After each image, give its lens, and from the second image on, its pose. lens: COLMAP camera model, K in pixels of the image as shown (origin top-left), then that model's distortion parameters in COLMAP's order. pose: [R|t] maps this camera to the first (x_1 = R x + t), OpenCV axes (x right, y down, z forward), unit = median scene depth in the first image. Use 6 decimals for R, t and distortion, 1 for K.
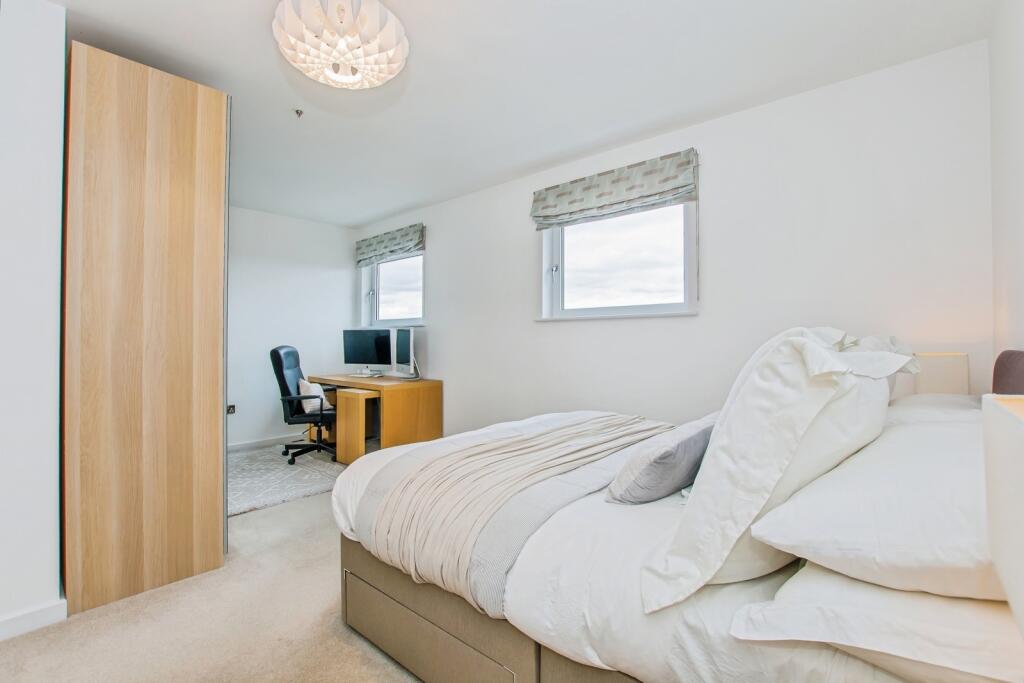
lens RADIAL K [[473.8, 0, 517.9], [0, 473.8, 331.0], [0, 0, 1]] dist [-0.037958, -0.000451]
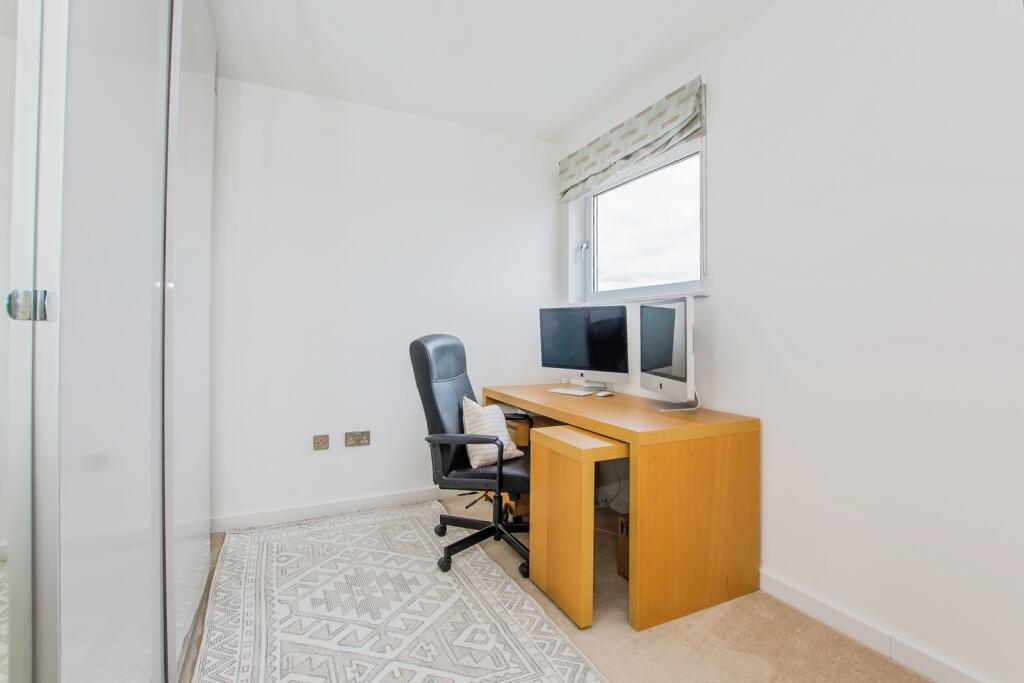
lens RADIAL K [[473.8, 0, 517.9], [0, 473.8, 331.0], [0, 0, 1]] dist [-0.037958, -0.000451]
pose [[0.927152, 0.006098, -0.374637, -0.192478], [0.001057, 0.999821, 0.018891, 0.015496], [0.374685, -0.017911, 0.926979, 0.489119]]
